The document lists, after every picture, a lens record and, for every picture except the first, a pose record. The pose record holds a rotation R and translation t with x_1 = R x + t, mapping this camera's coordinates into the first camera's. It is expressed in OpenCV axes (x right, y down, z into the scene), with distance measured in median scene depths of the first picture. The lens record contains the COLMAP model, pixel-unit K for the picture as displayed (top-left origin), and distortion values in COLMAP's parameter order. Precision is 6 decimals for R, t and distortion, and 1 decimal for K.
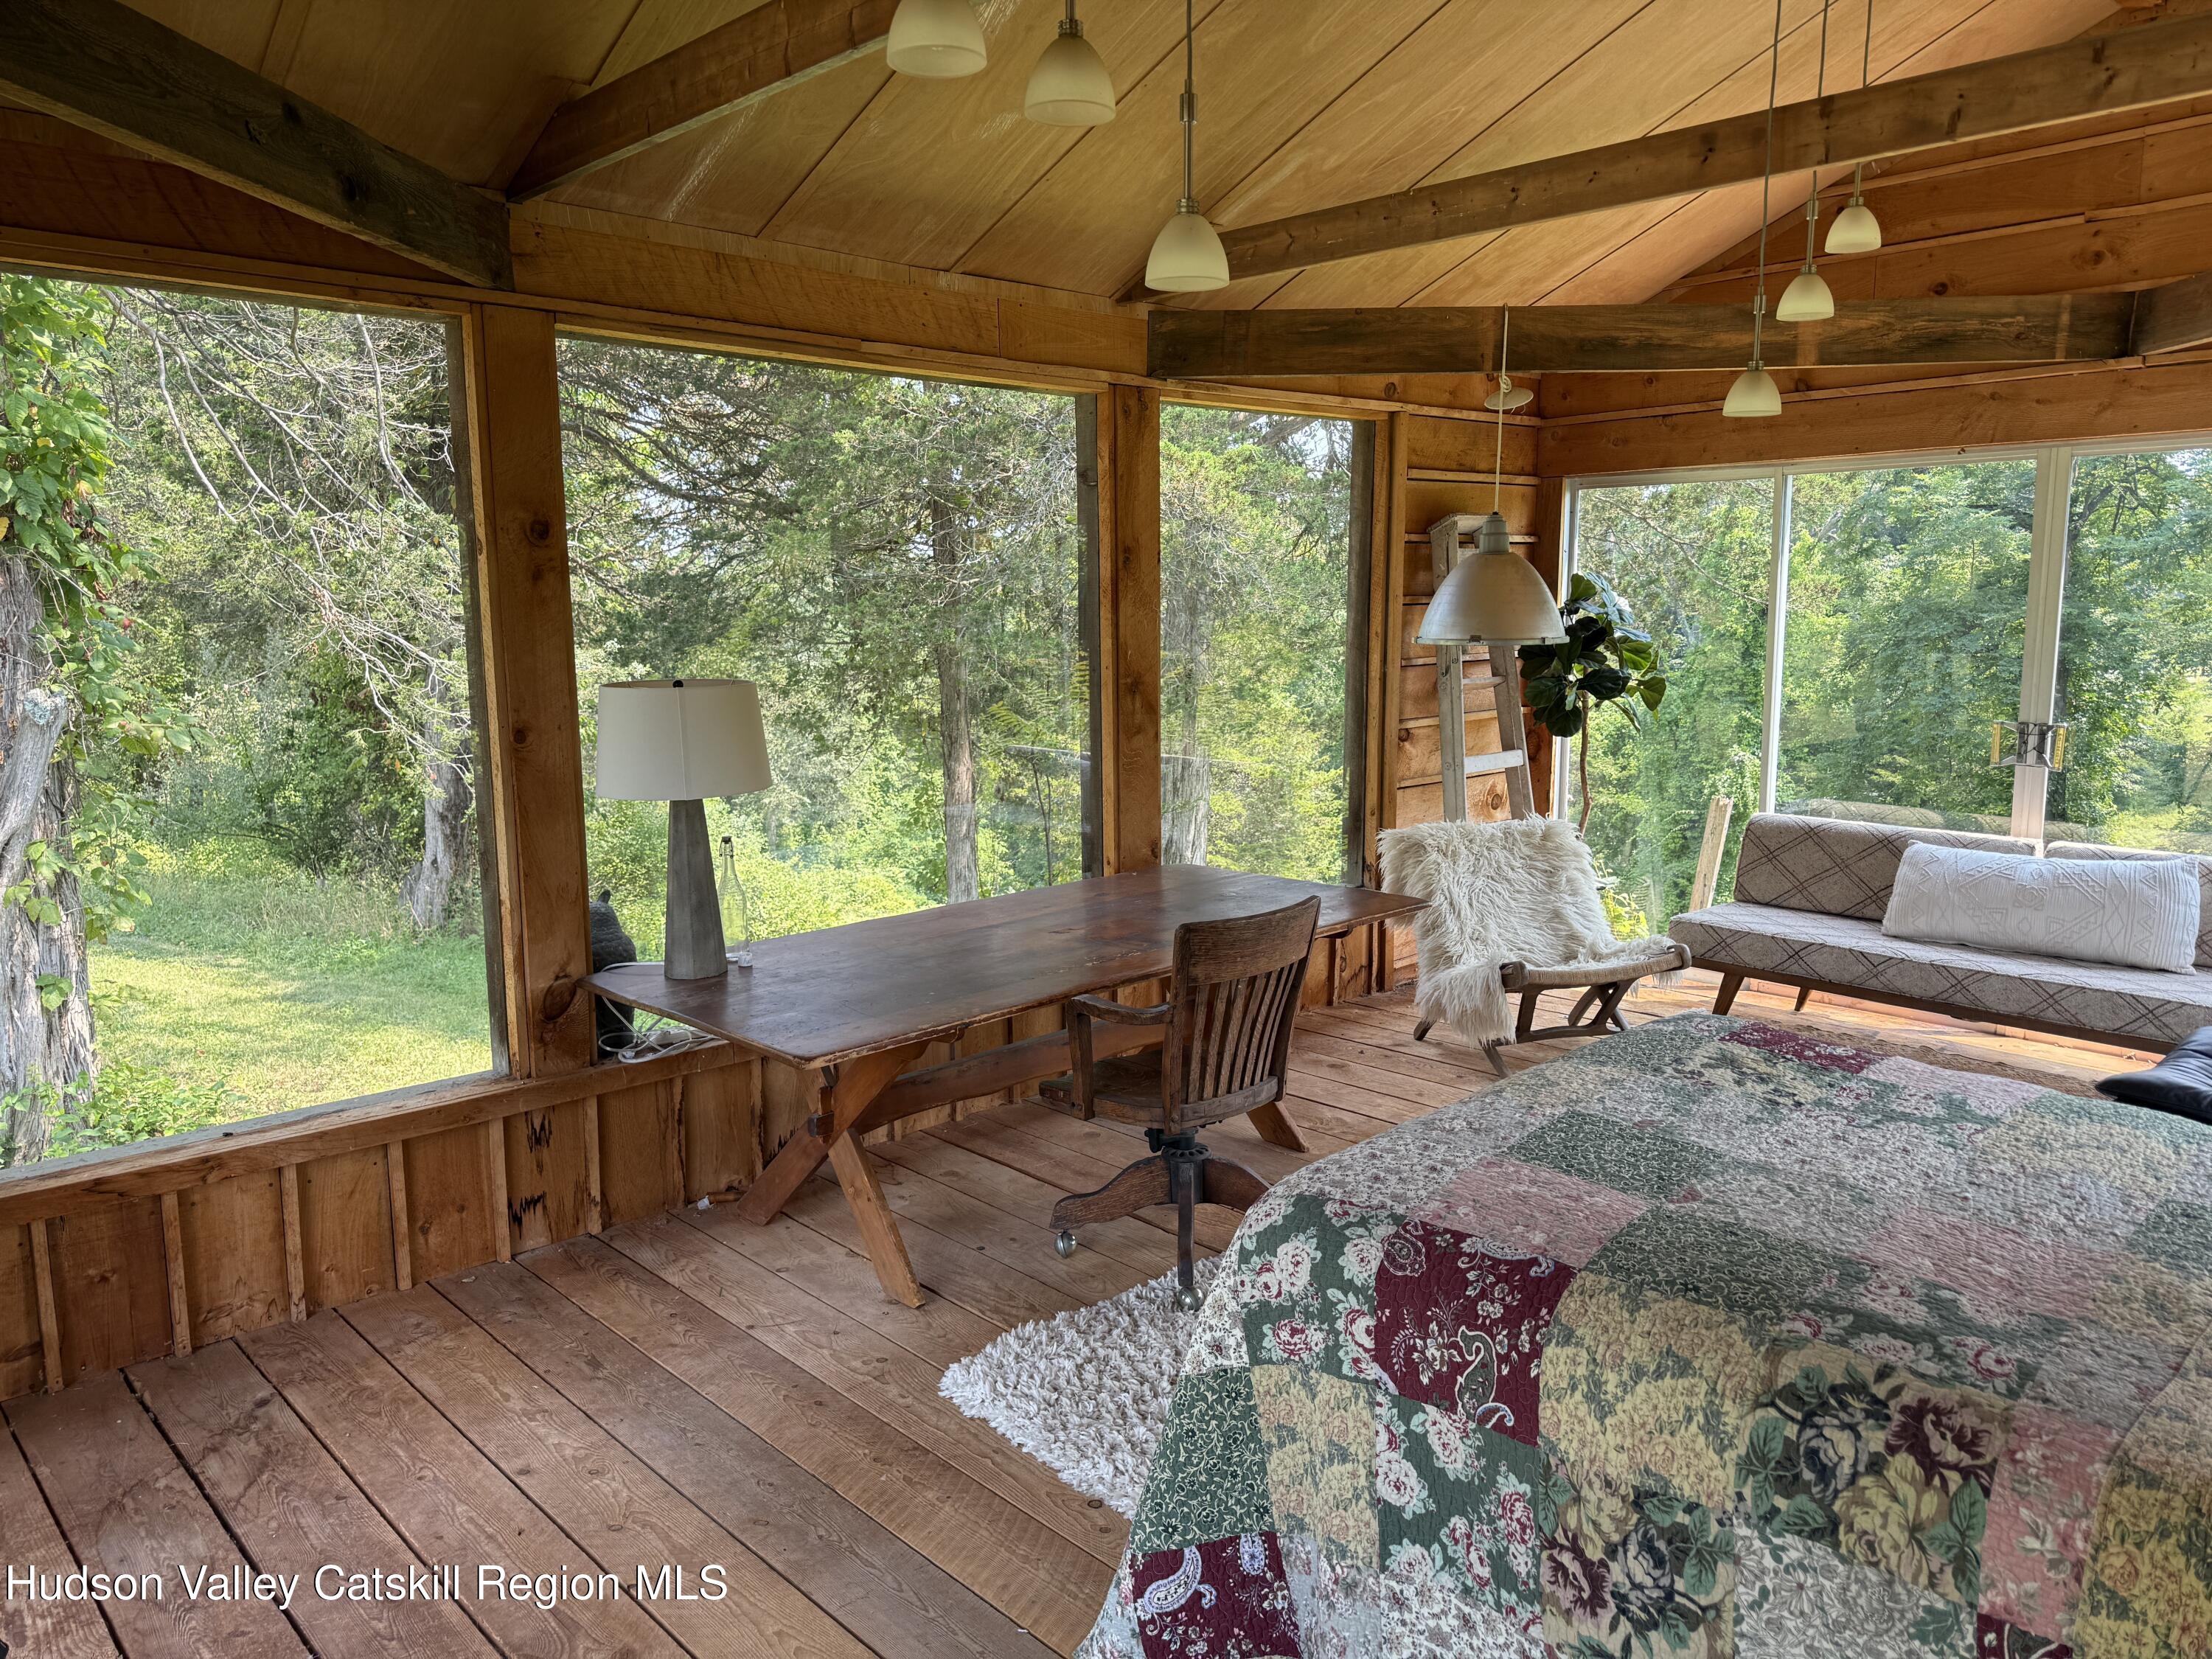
lens RADIAL K [[1544.6, 0, 1111.8], [0, 1544.6, 835.5], [0, 0, 1]] dist [0.059968, -0.074429]
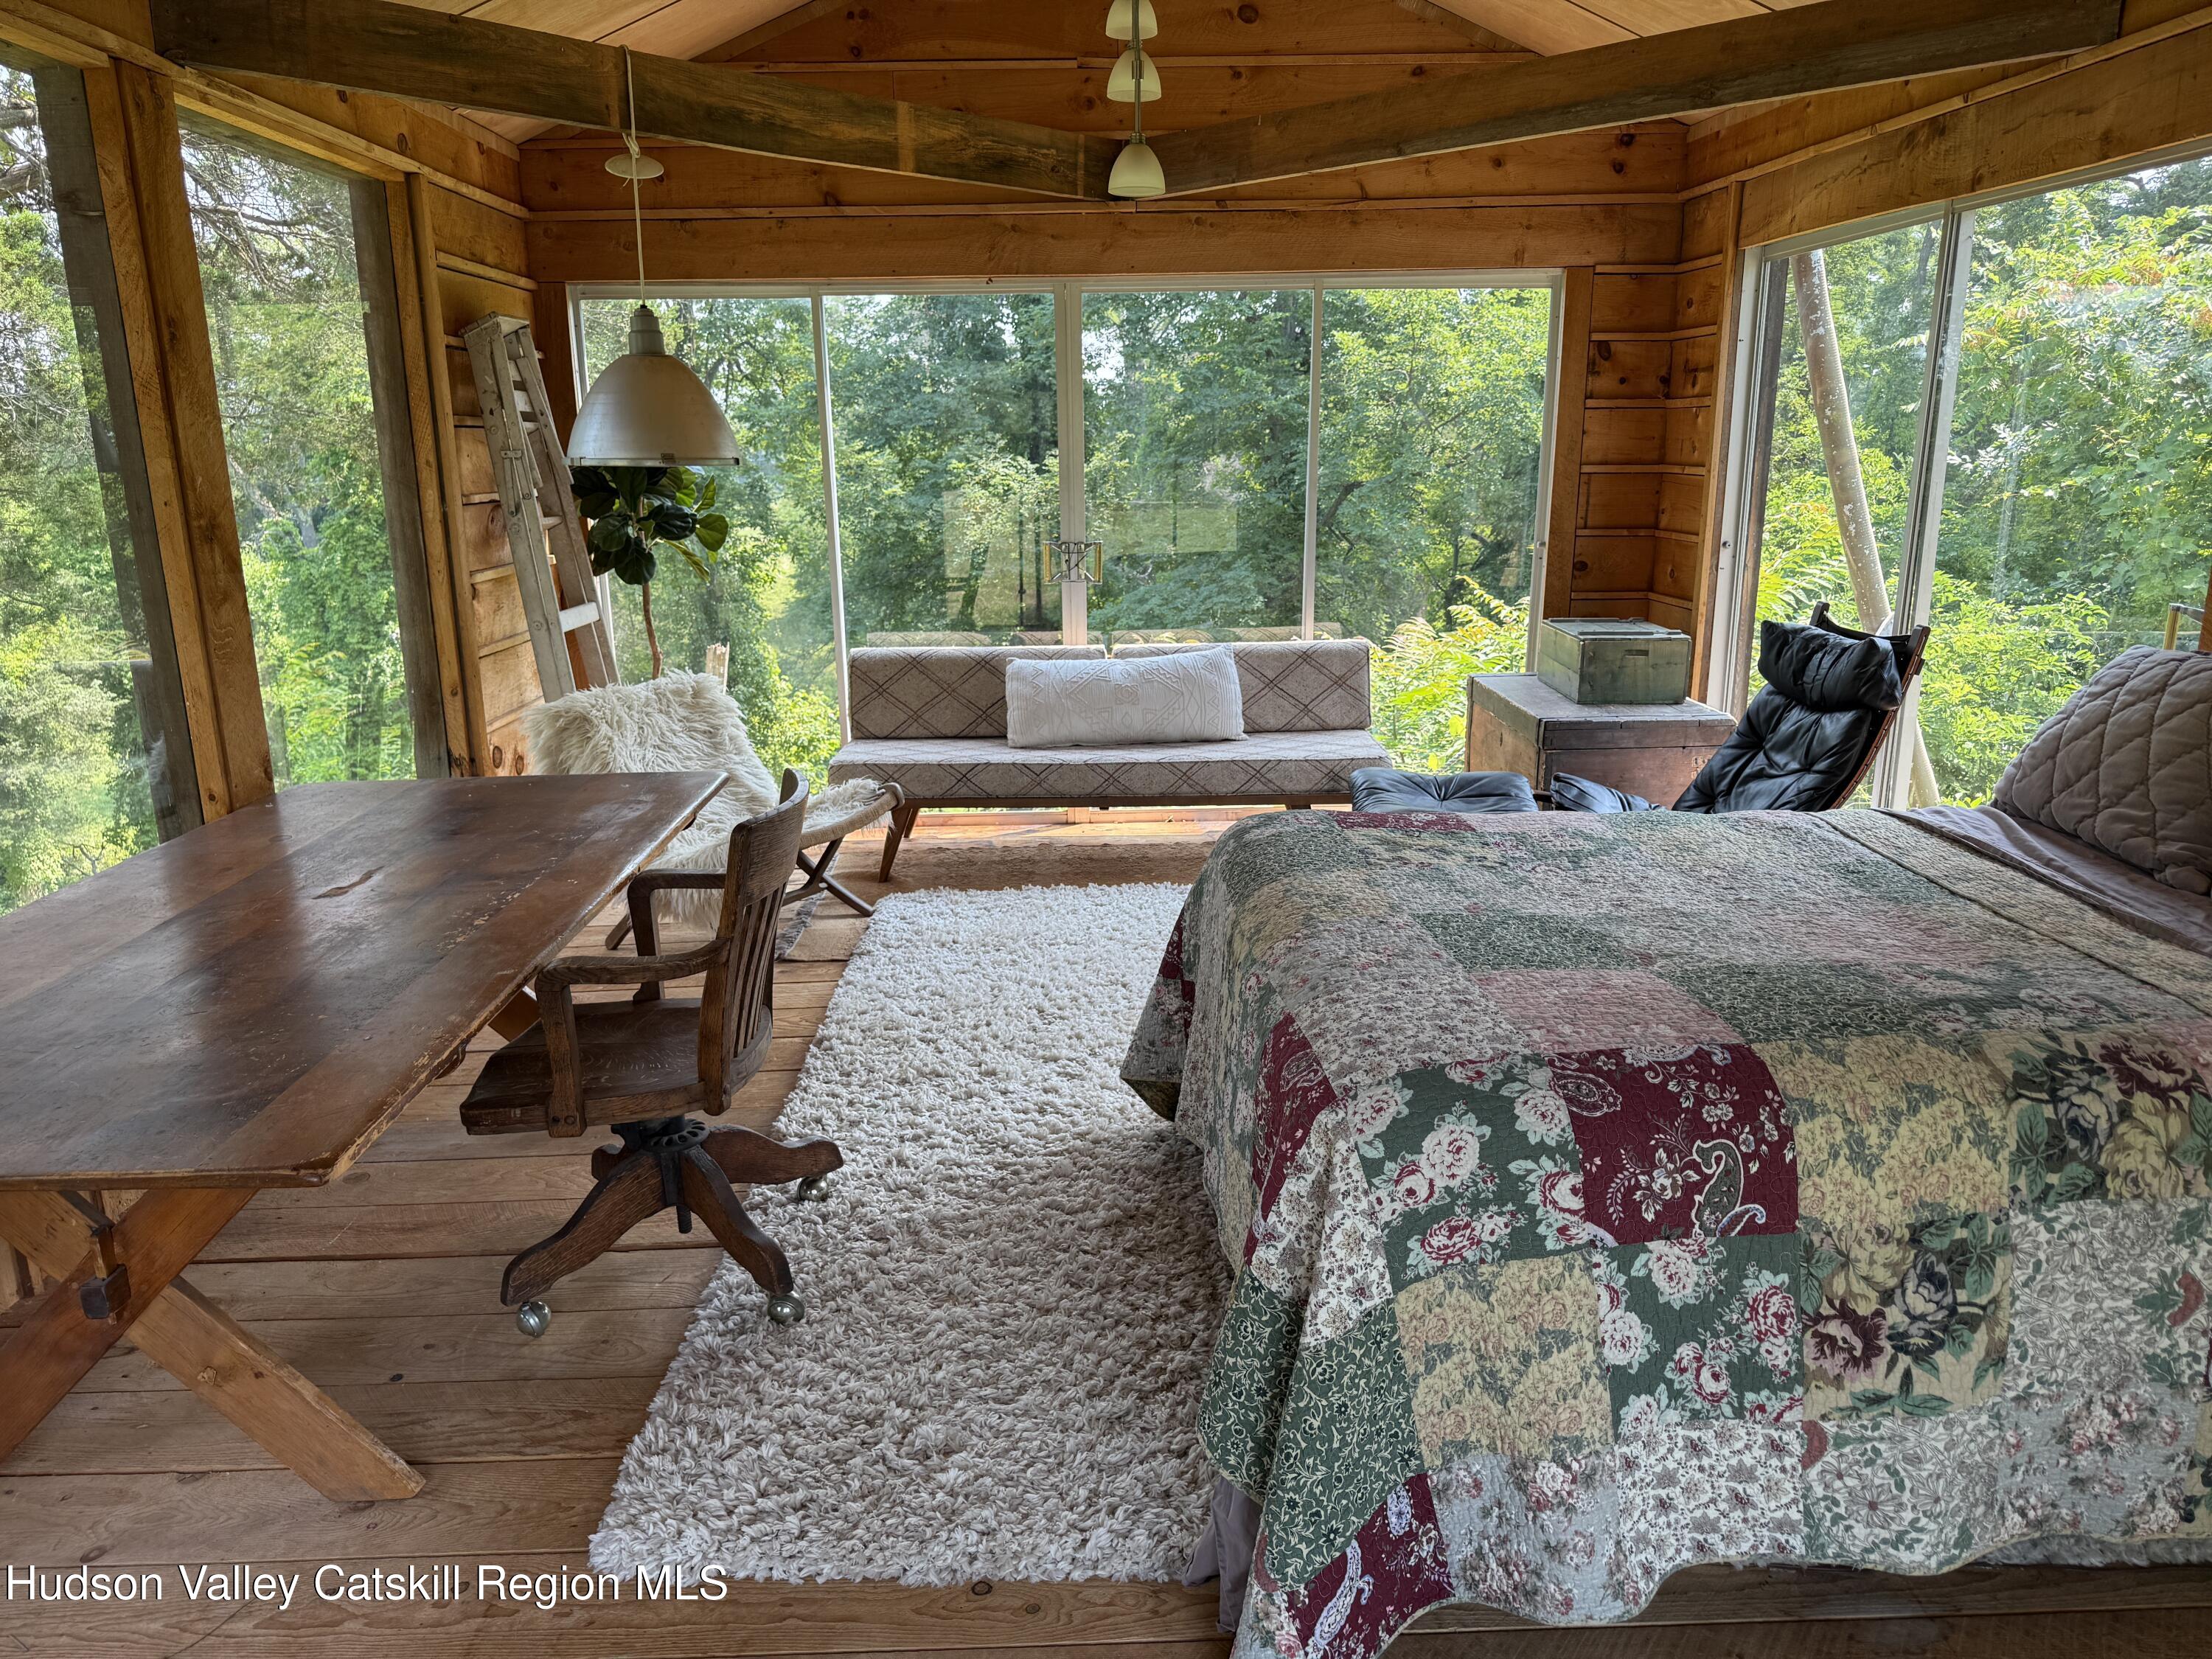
lens RADIAL K [[1544.6, 0, 1111.8], [0, 1544.6, 835.5], [0, 0, 1]] dist [0.059968, -0.074429]
pose [[0.670105, -0.180970, 0.719868, -0.594073], [0.123721, 0.983488, 0.132074, -0.019429], [-0.731883, 0.000560, 0.681430, 0.606199]]
